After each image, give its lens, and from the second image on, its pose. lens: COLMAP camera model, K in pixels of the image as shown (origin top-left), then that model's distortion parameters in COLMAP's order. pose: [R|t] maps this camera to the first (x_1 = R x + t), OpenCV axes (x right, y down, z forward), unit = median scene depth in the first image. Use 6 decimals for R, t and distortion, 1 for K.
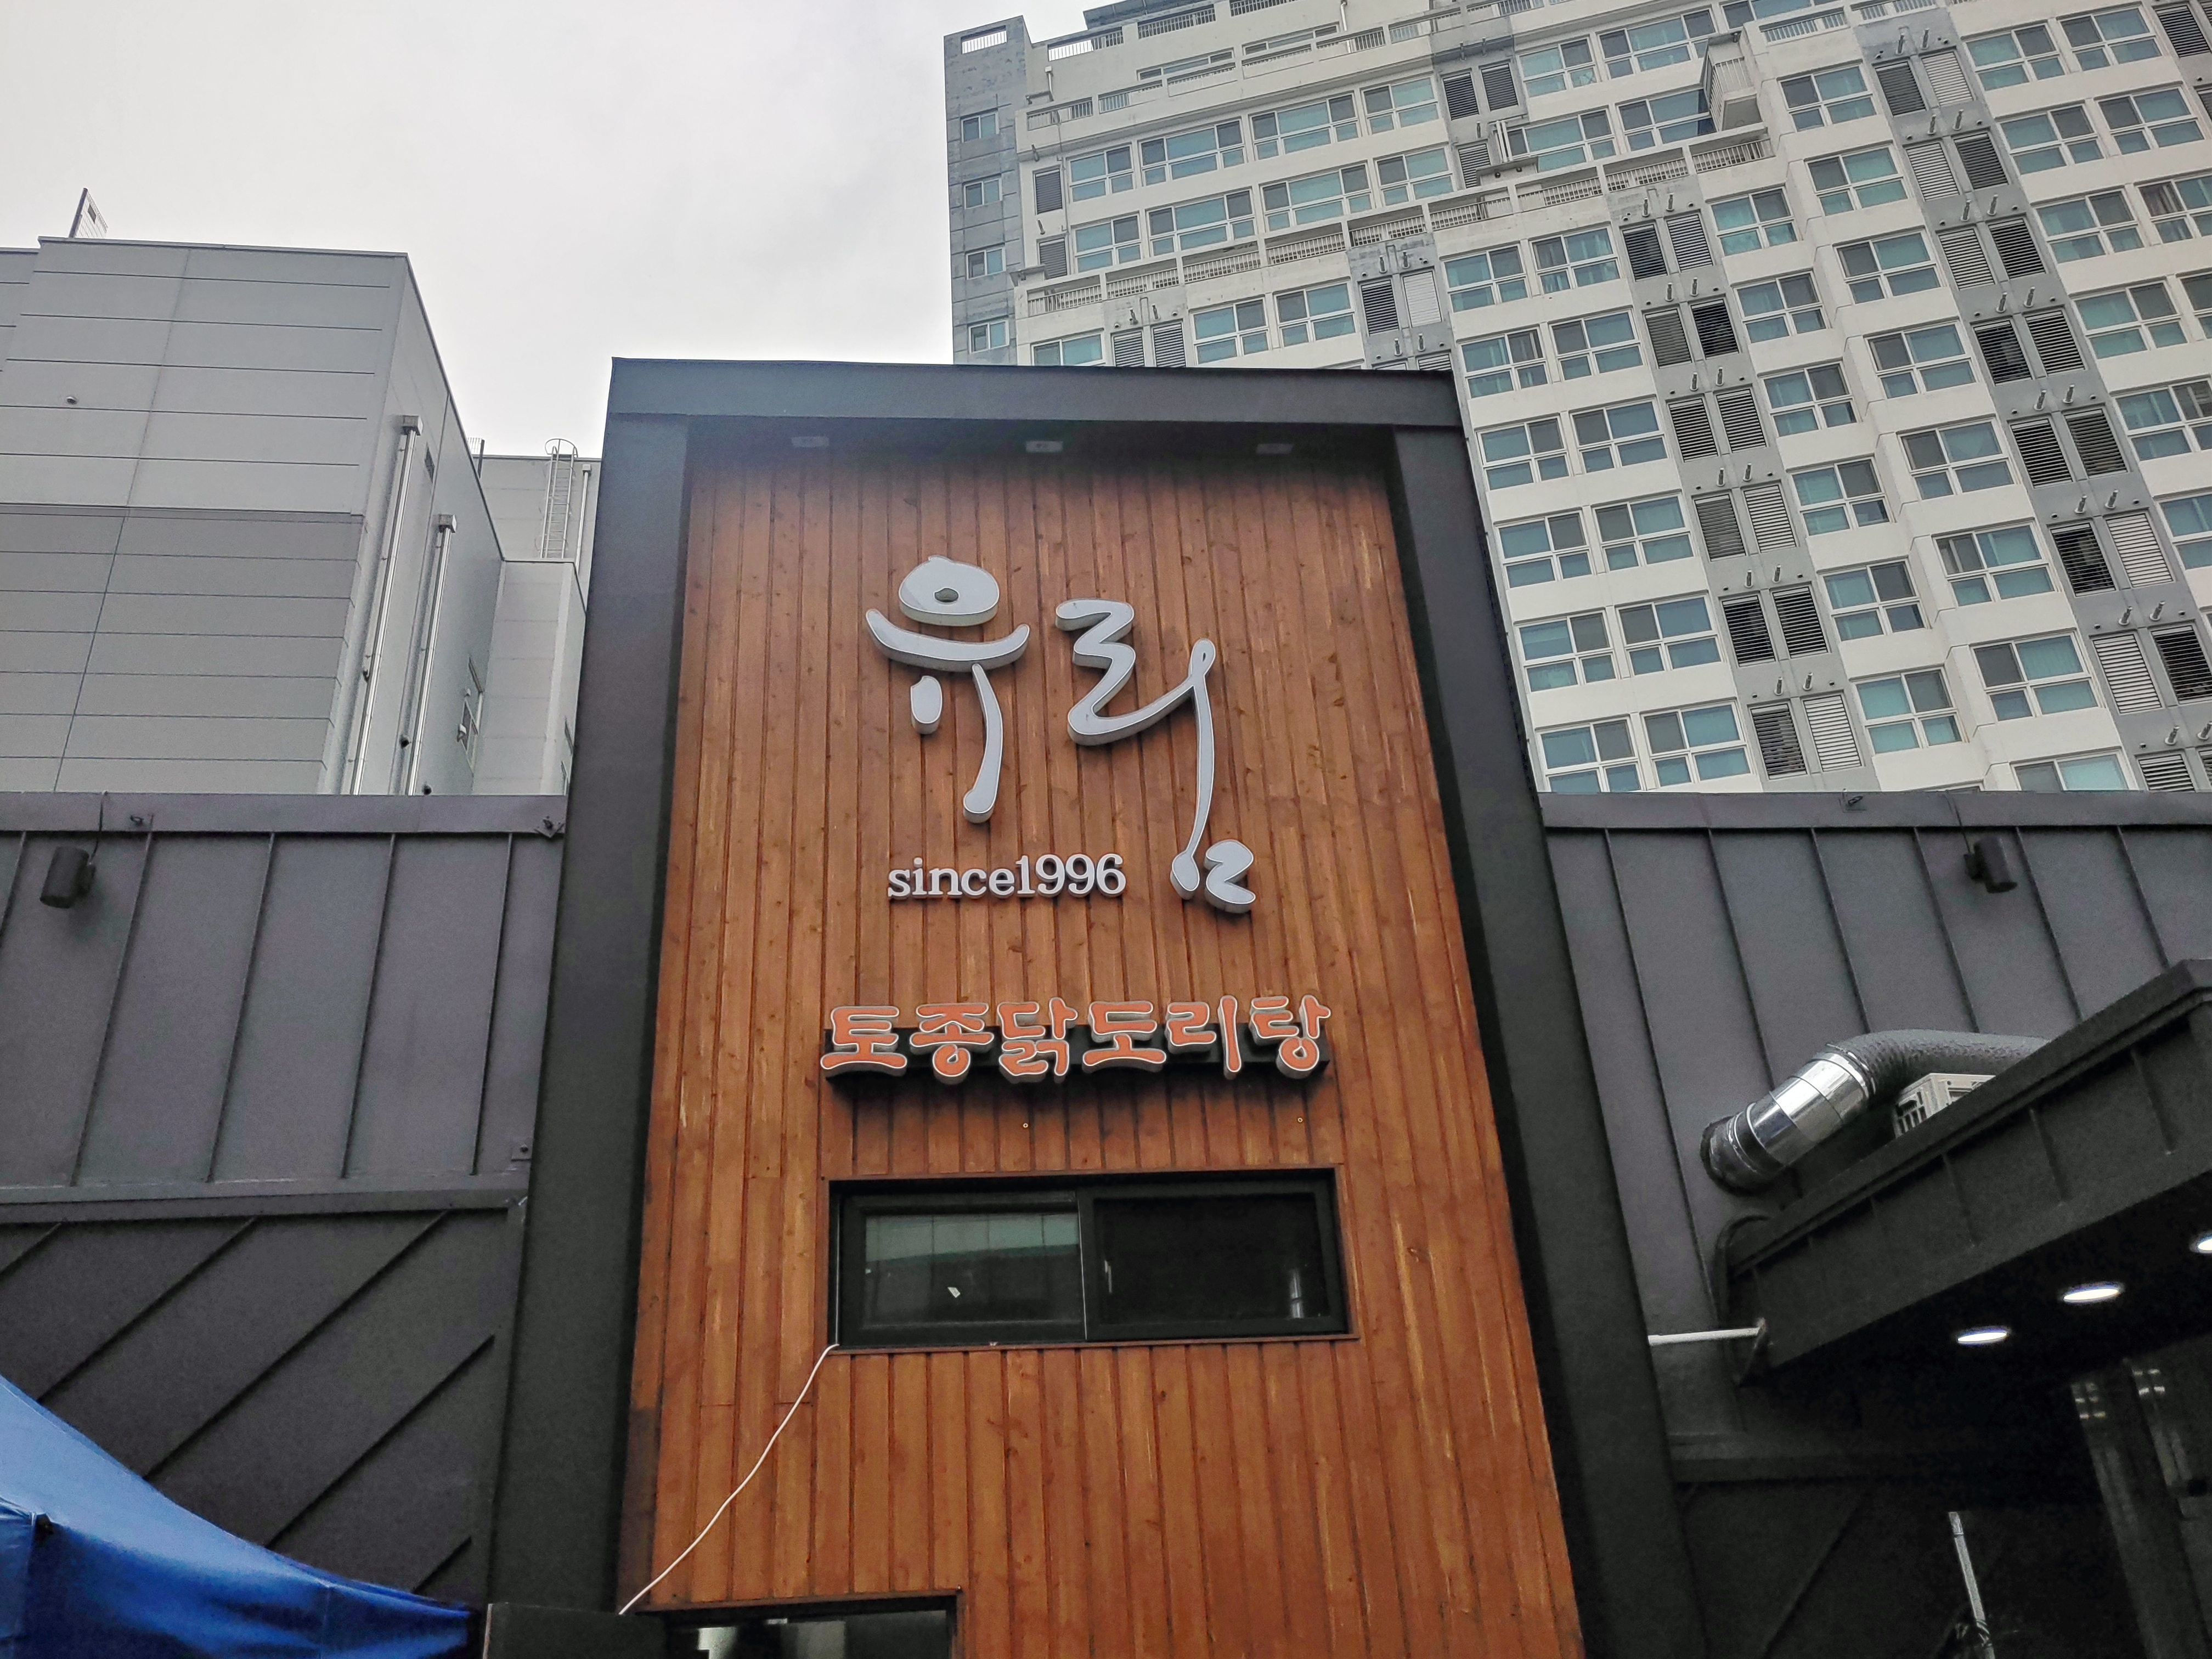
lens RADIAL K [[1723.5, 0, 1046.7], [0, 1723.5, 829.3], [0, 0, 1]] dist [0.019056, -0.007744]
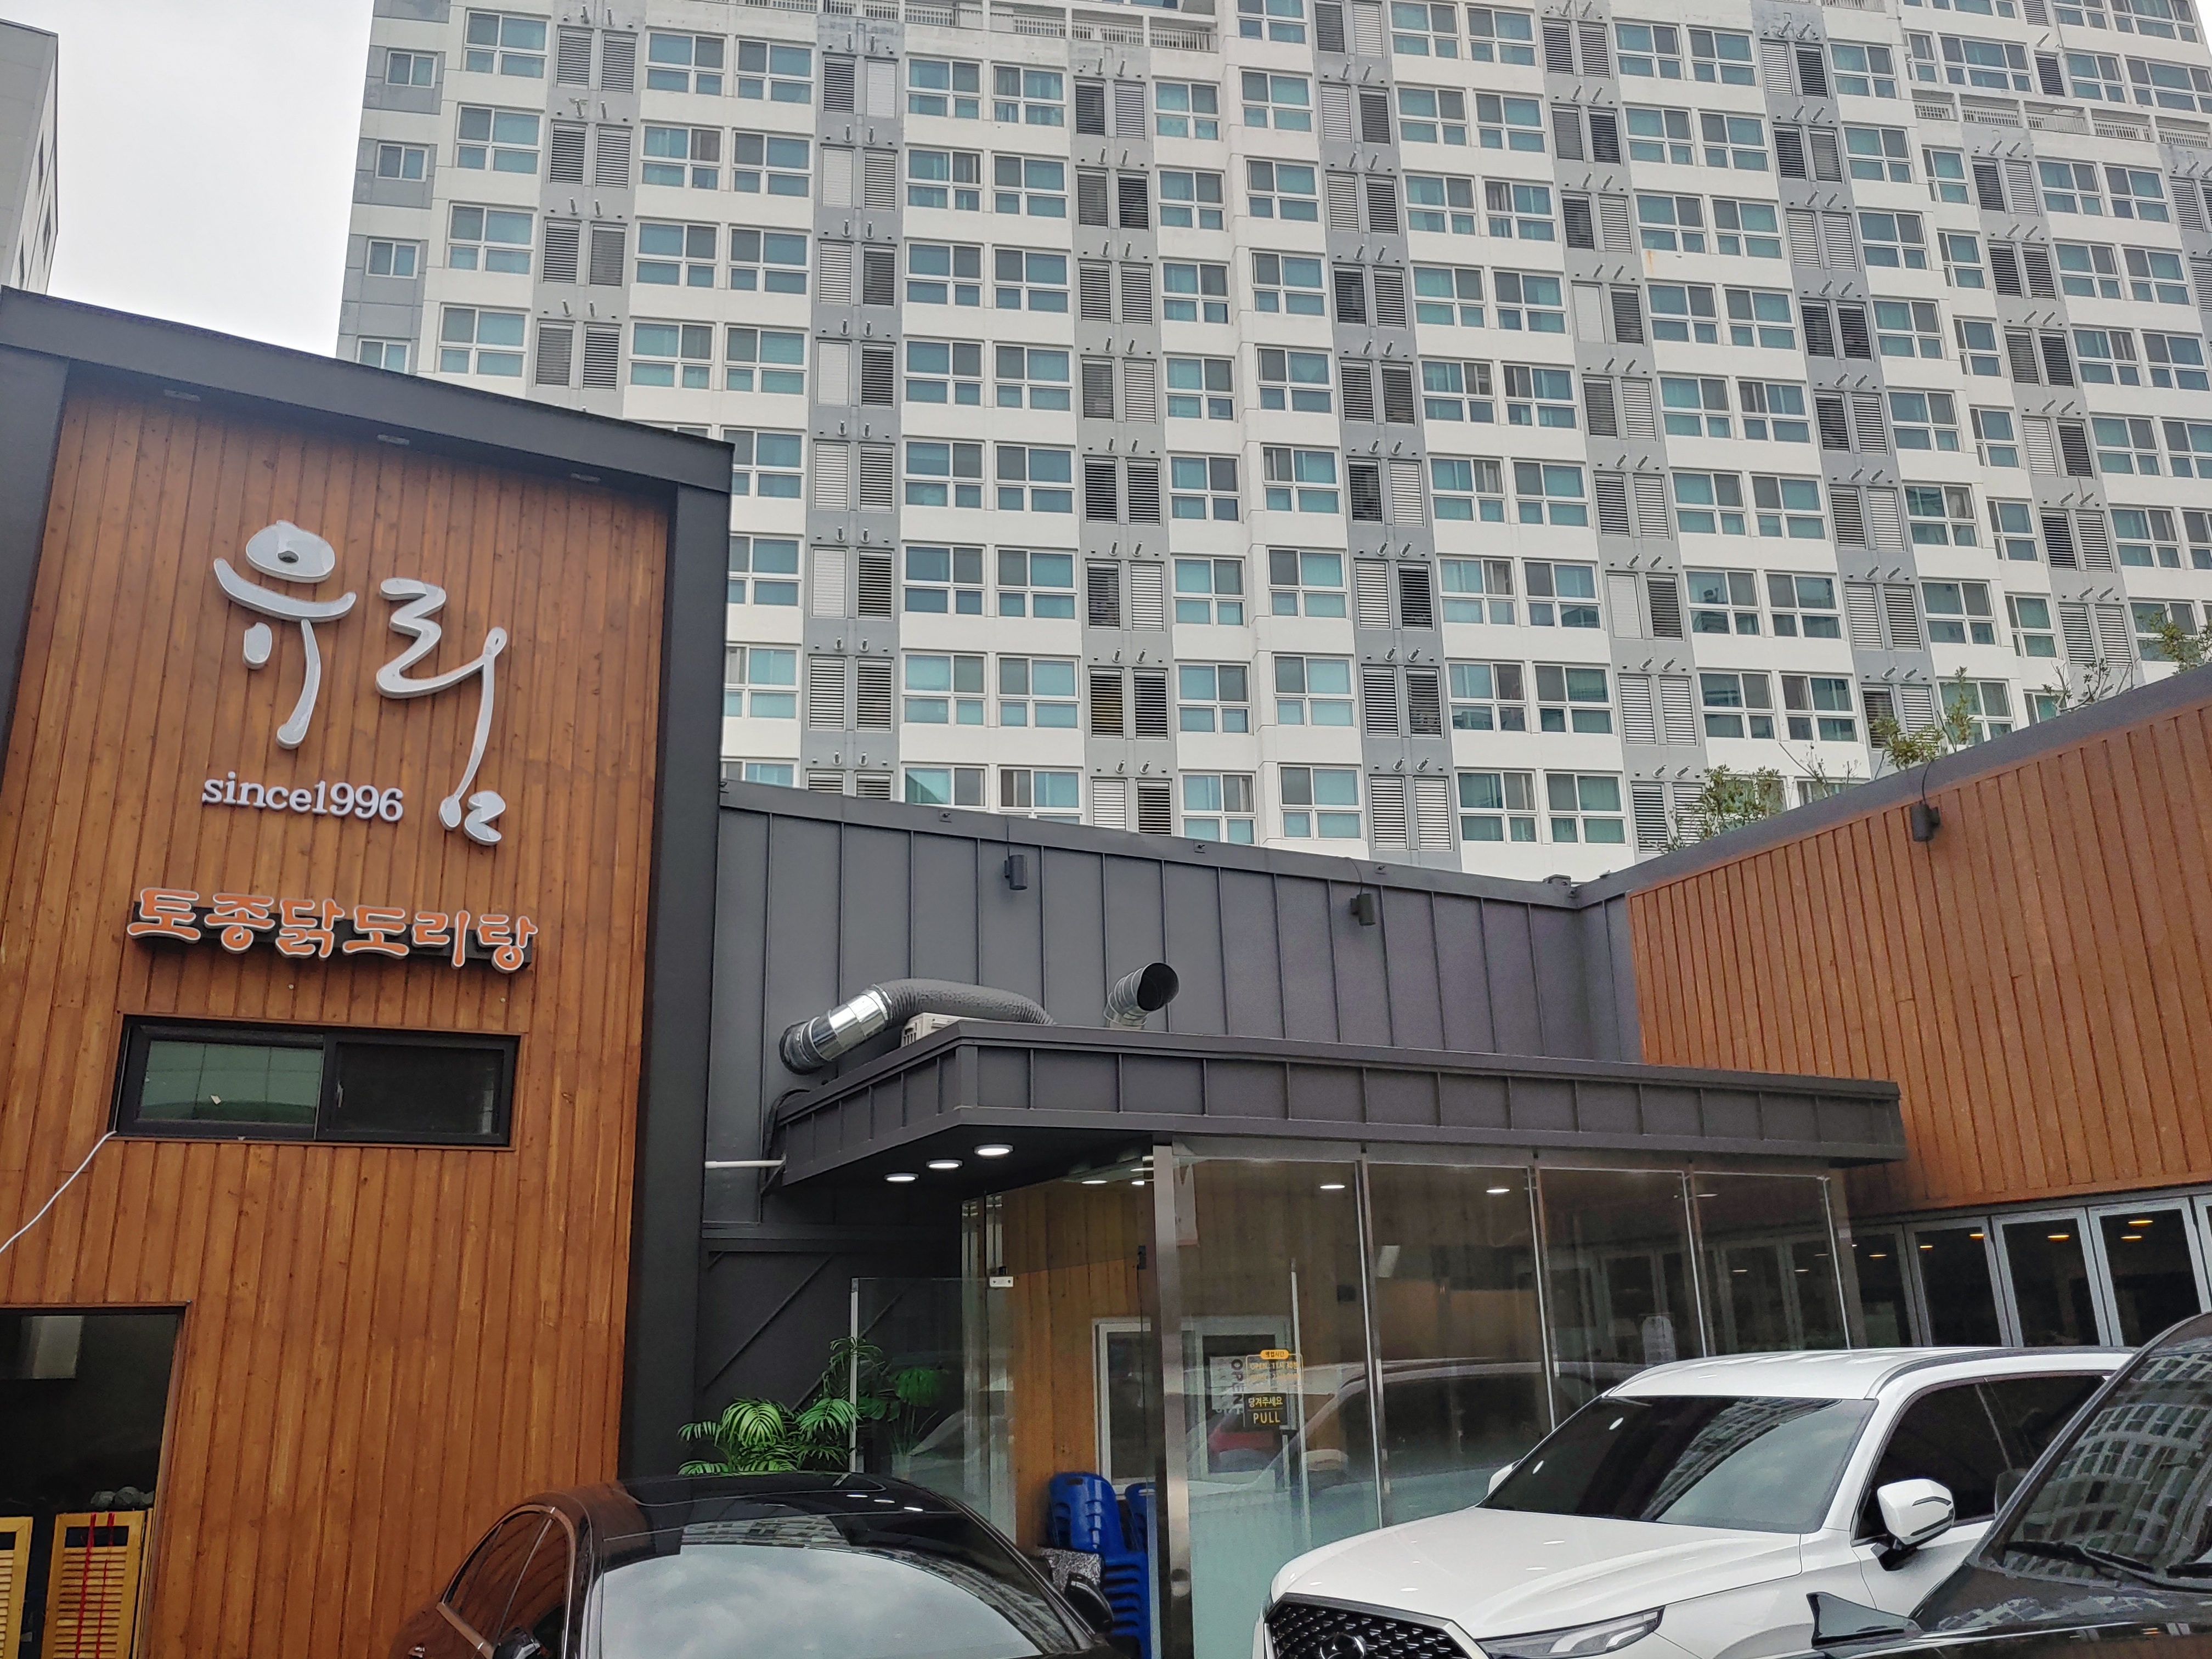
lens RADIAL K [[1777.6, 0, 1135.0], [0, 1777.6, 825.3], [0, 0, 1]] dist [0.017611, 0.012057]
pose [[0.911094, 0.139480, 0.387882, 0.028292], [-0.204019, 0.970254, 0.130323, -0.255335], [-0.358166, -0.197871, 0.912449, -0.479852]]
